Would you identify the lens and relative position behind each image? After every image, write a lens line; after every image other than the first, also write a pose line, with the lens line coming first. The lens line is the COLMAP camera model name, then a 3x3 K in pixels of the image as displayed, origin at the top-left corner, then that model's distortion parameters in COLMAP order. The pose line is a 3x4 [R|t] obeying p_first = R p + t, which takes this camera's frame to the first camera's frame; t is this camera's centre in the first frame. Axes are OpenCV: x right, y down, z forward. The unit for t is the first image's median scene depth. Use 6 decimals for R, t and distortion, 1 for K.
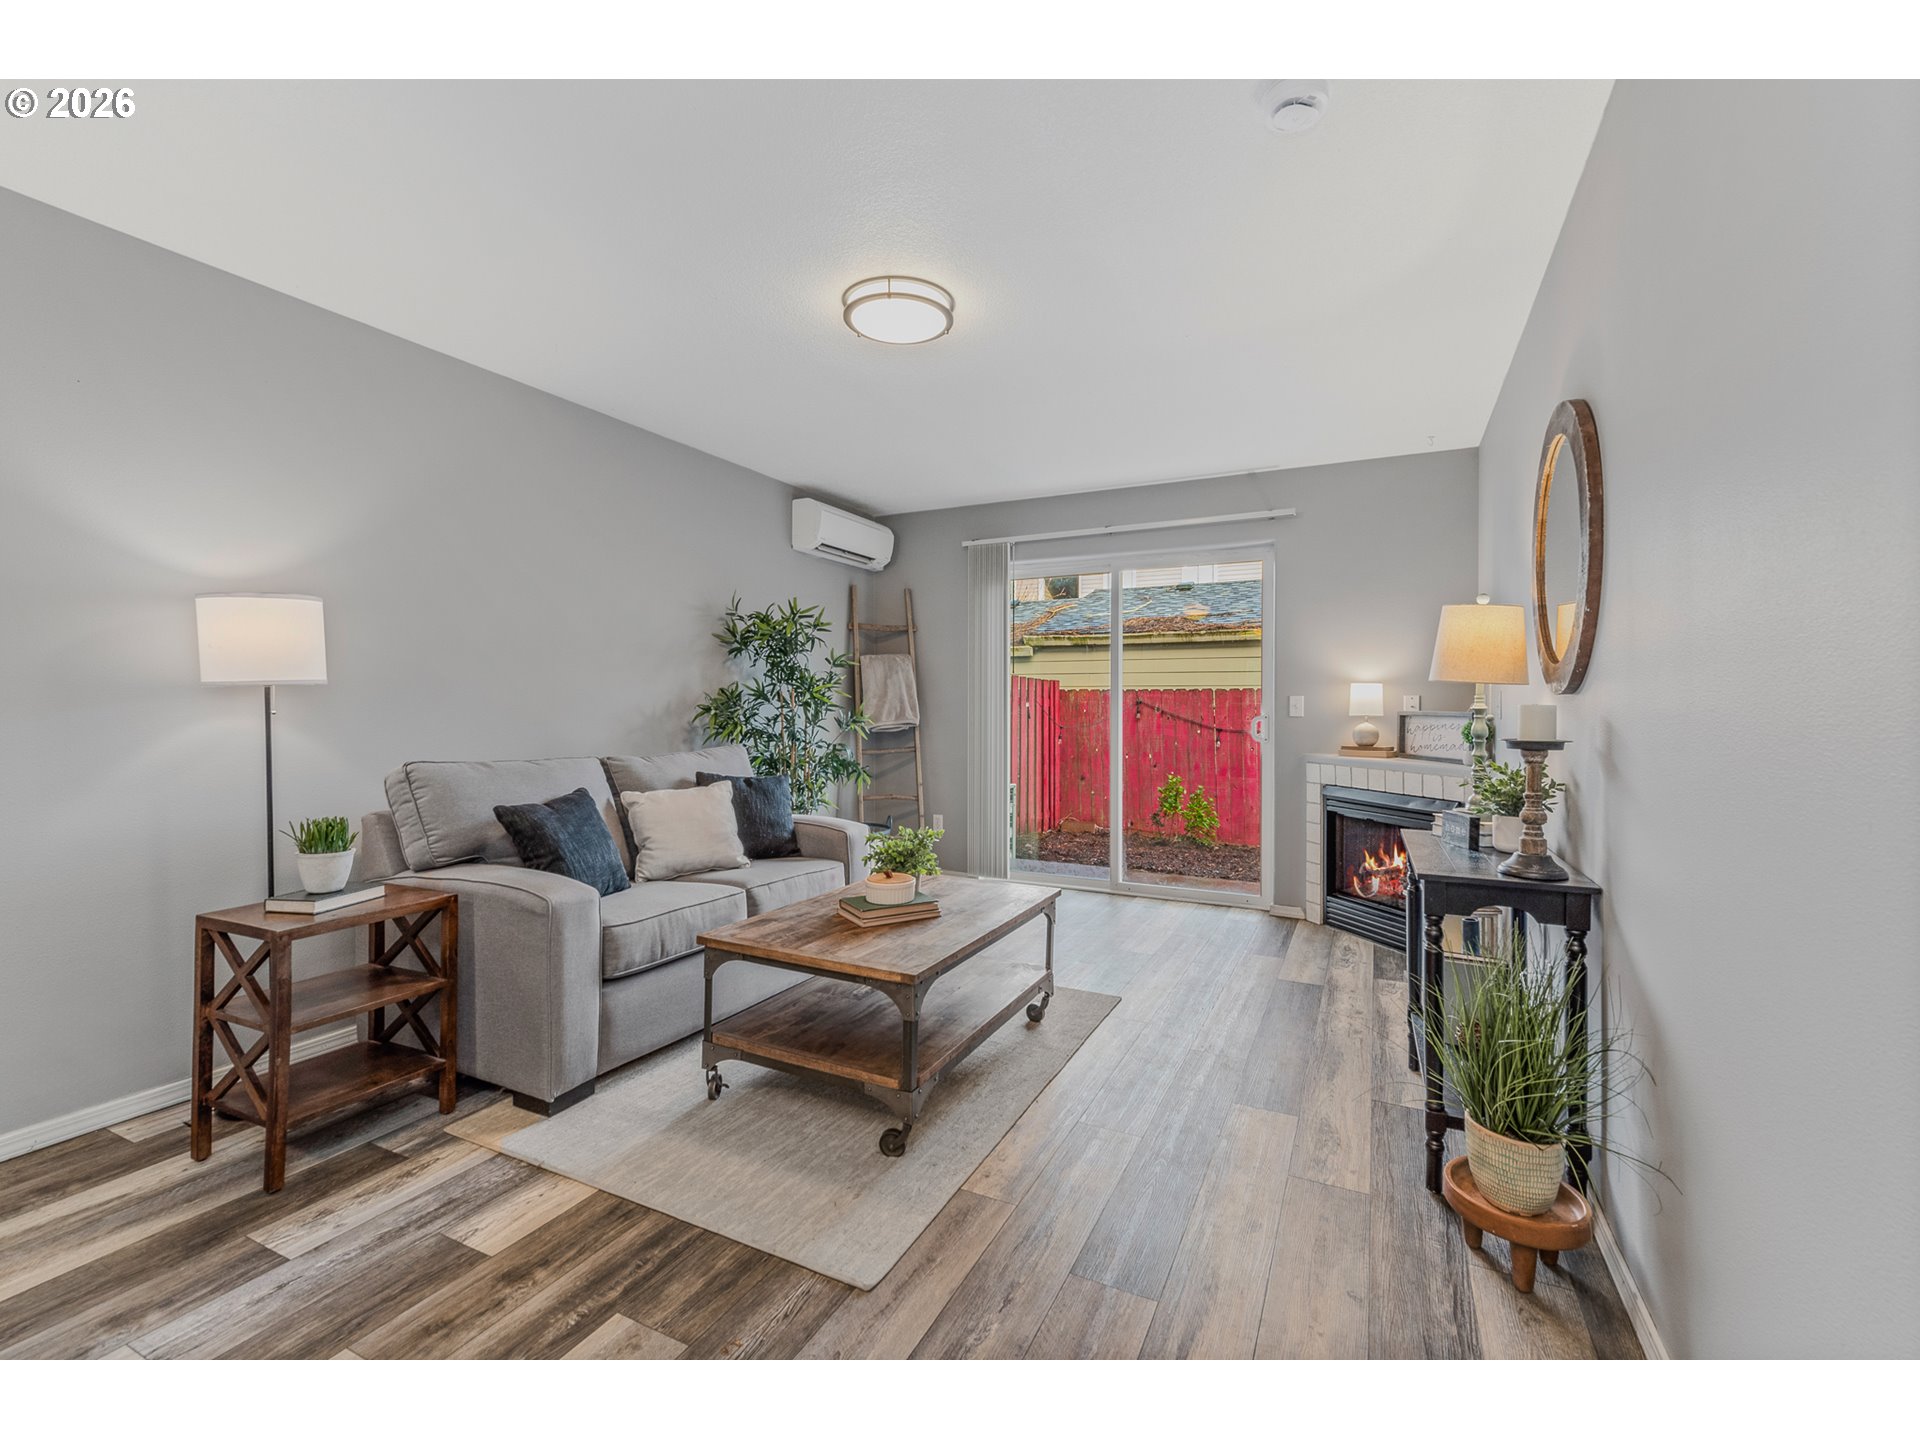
lens RADIAL K [[836.3, 0, 962.0], [0, 836.3, 714.4], [0, 0, 1]] dist [0.014318, 0.000665]
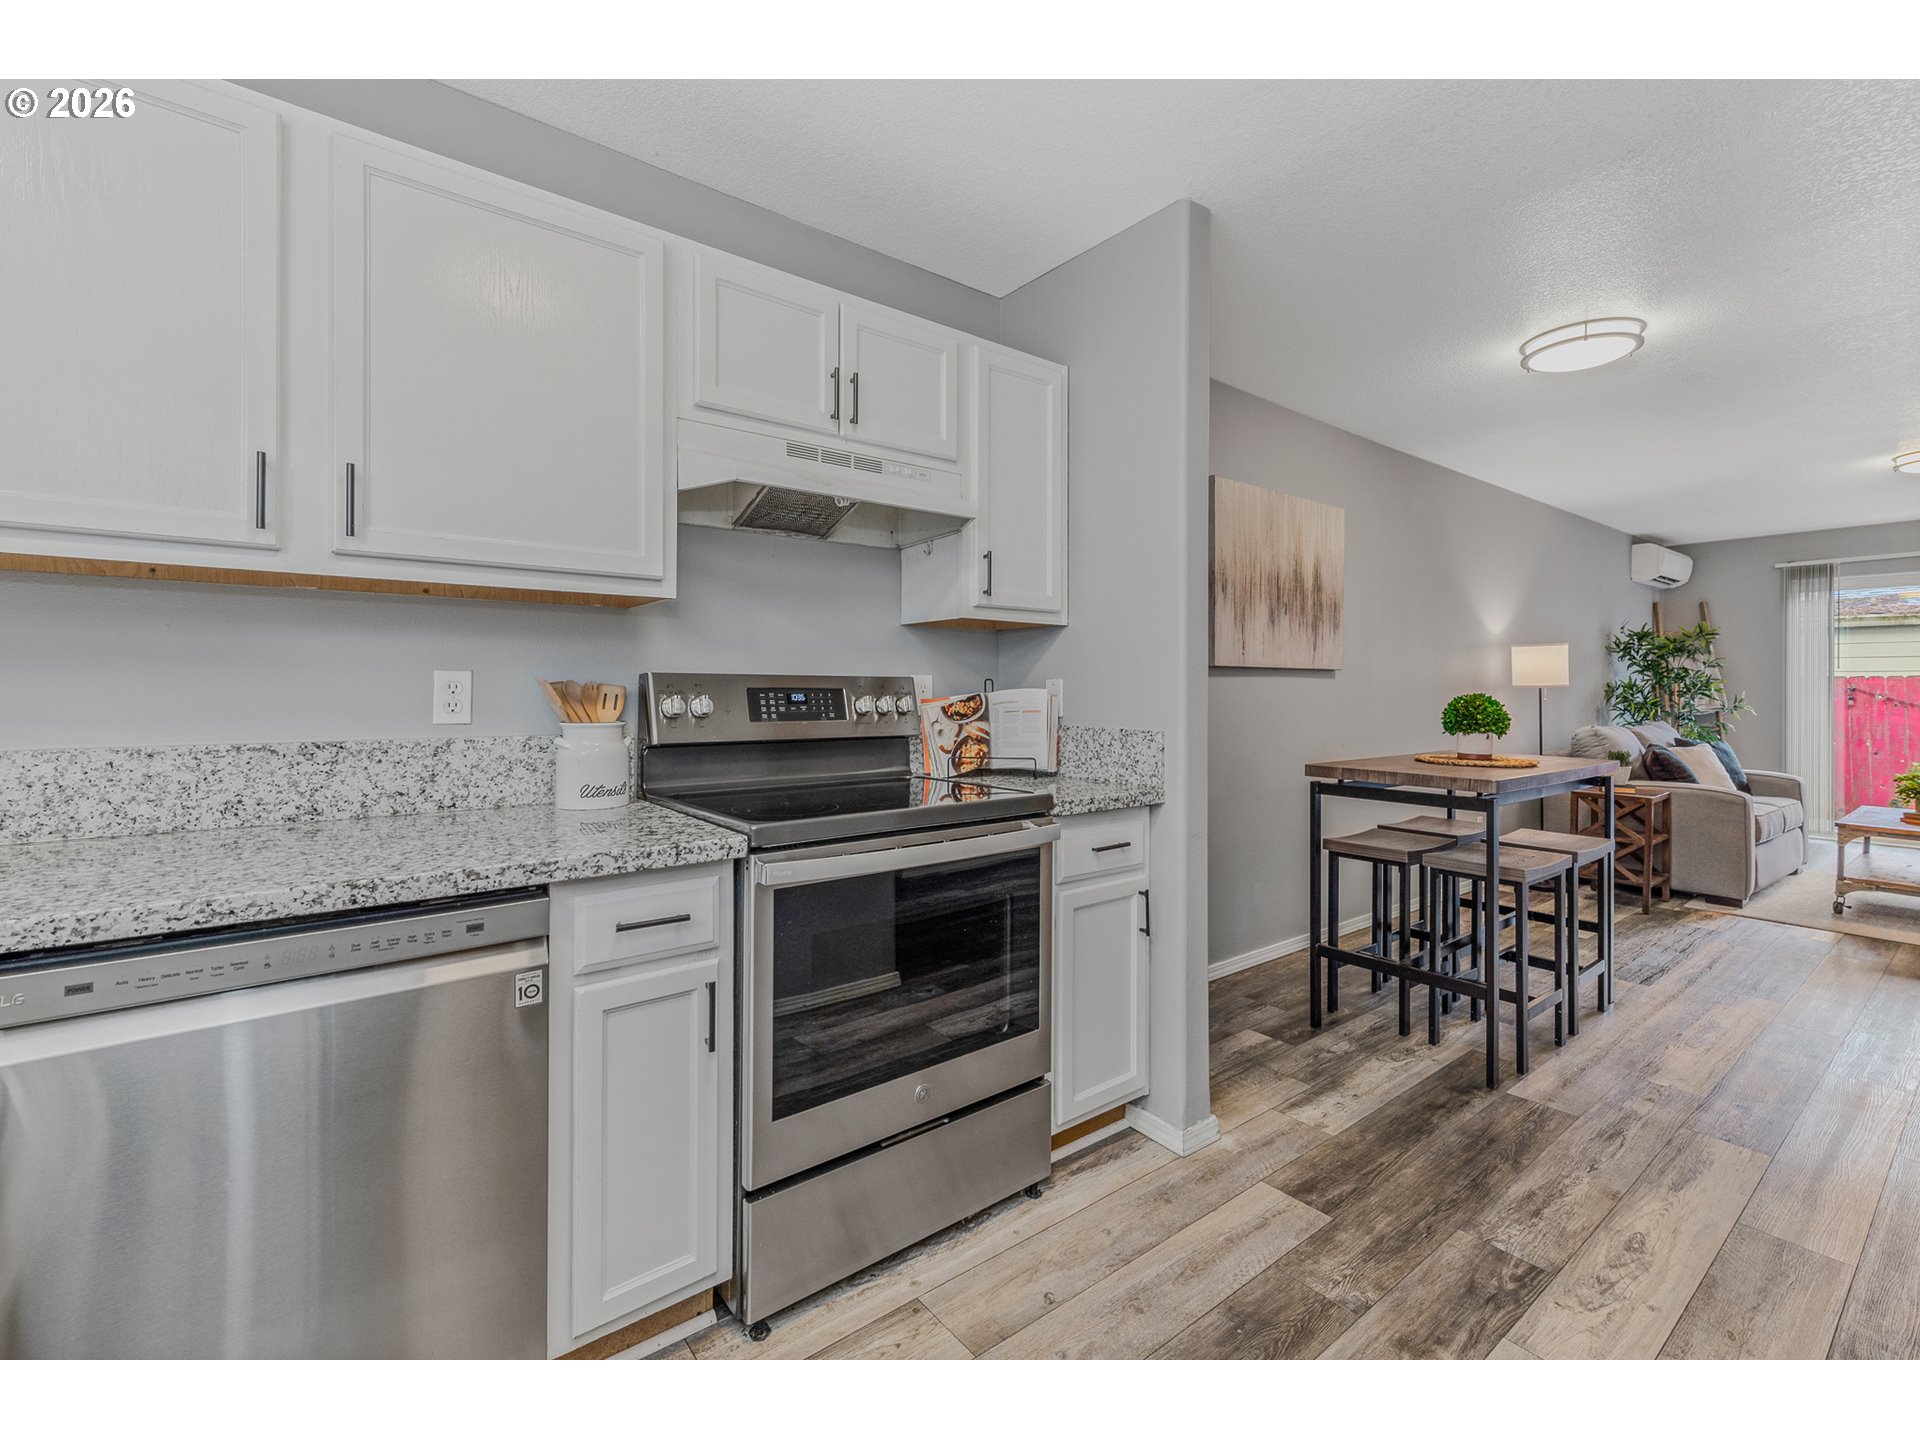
lens RADIAL K [[836.3, 0, 968.2], [0, 836.3, 706.4], [0, 0, 1]] dist [0.014318, 0.000665]
pose [[0.893138, 0.001413, -0.449780, -0.648357], [0.000996, 0.999986, 0.005120, -0.000350], [0.449781, -0.005021, 0.893125, -0.846306]]
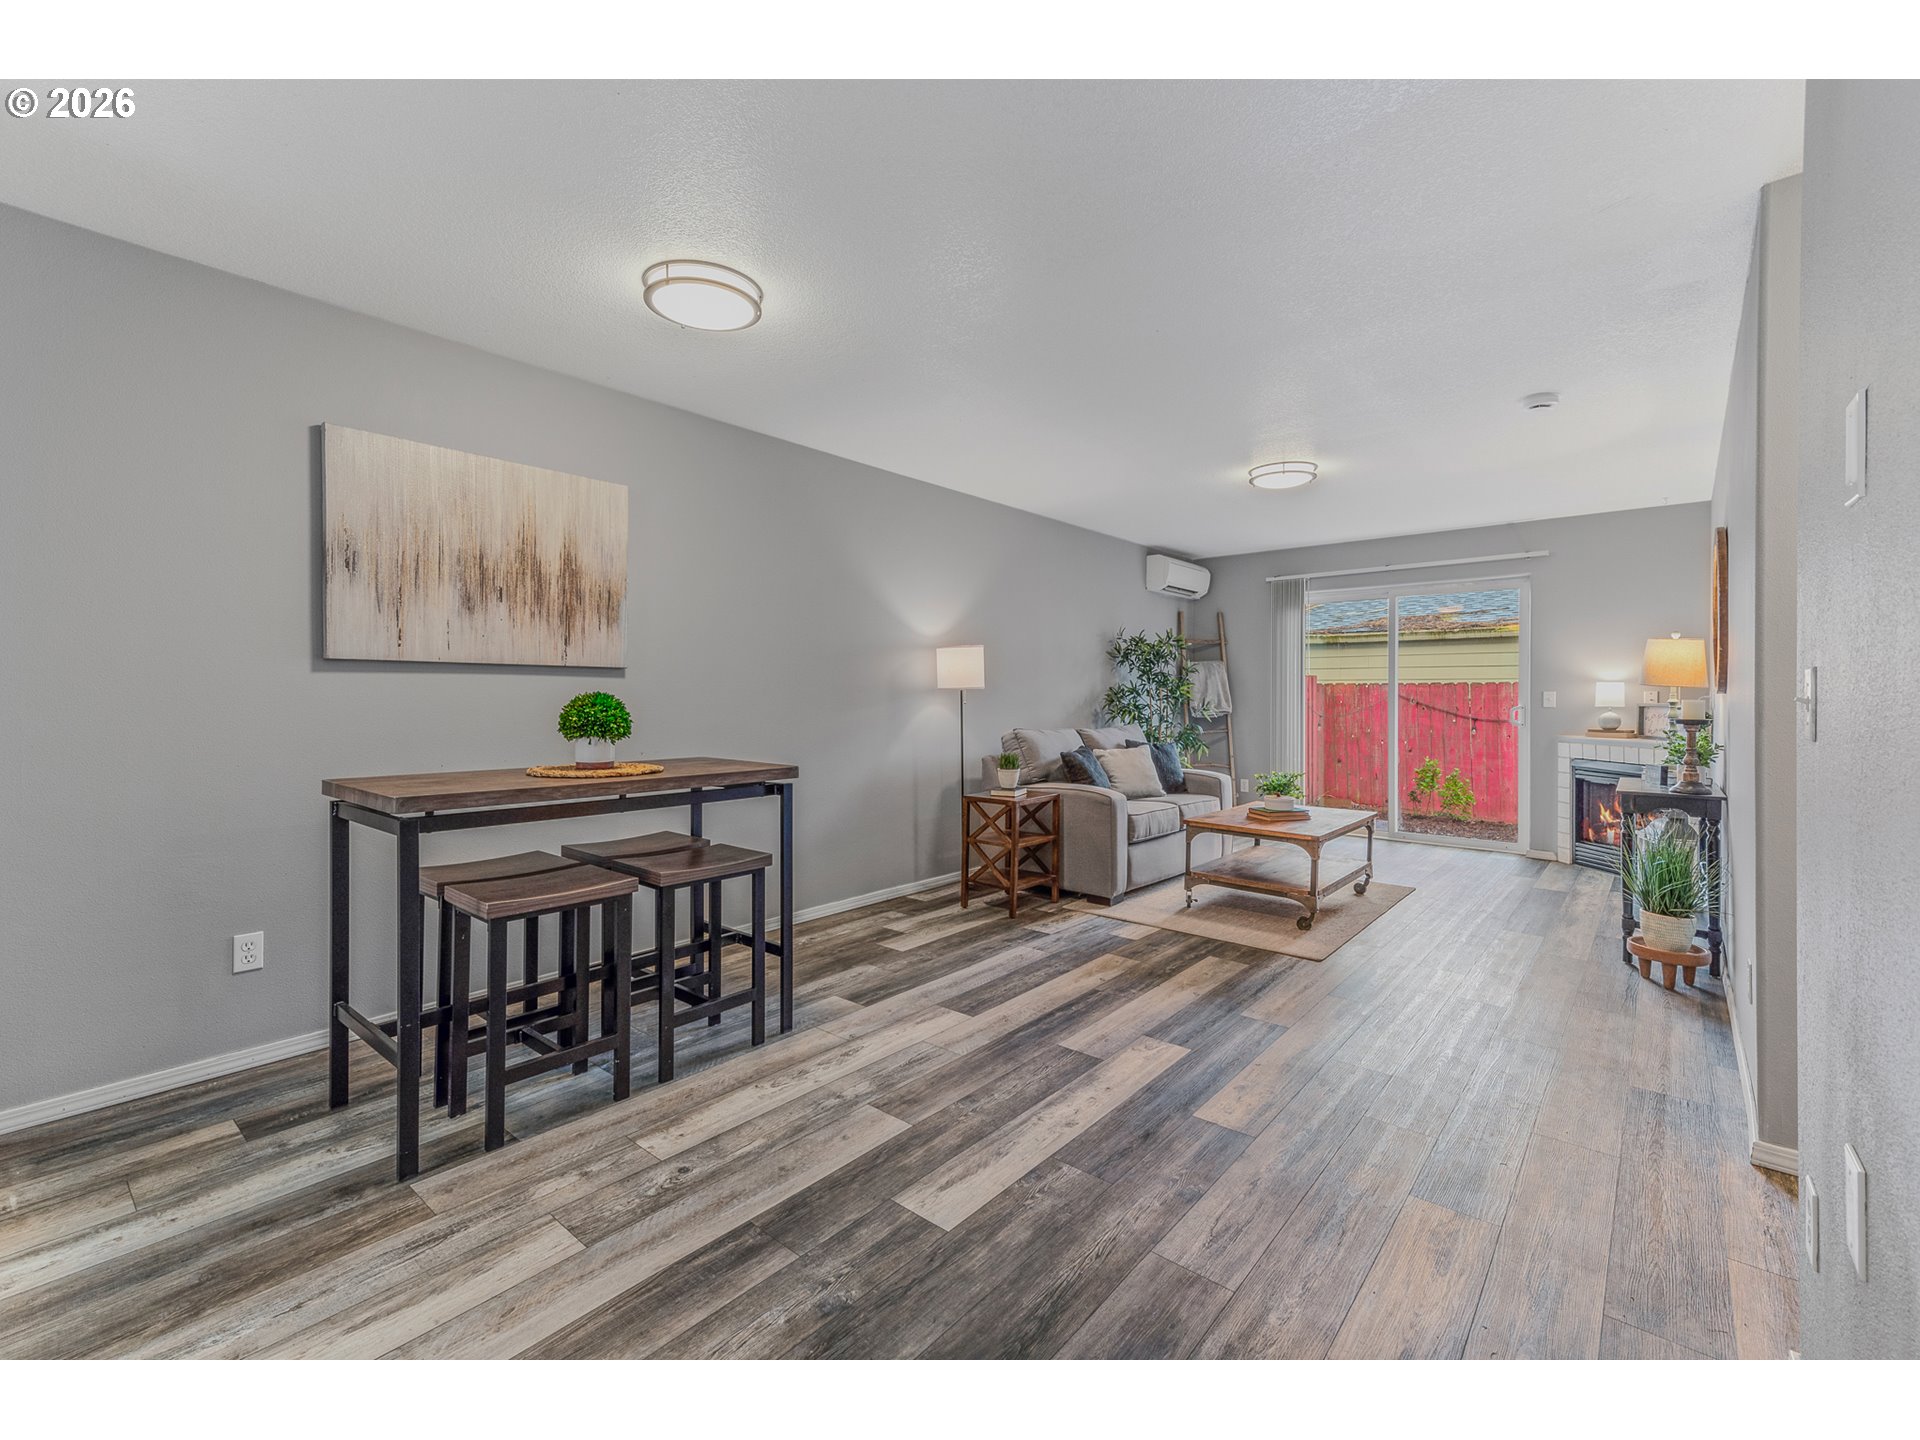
lens RADIAL K [[836.3, 0, 948.4], [0, 836.3, 704.7], [0, 0, 1]] dist [0.014318, 0.000665]
pose [[0.968874, 0.001871, -0.247548, -0.206463], [-0.001873, 0.999998, 0.000230, 0.000323], [0.247548, 0.000241, 0.968876, -0.566285]]
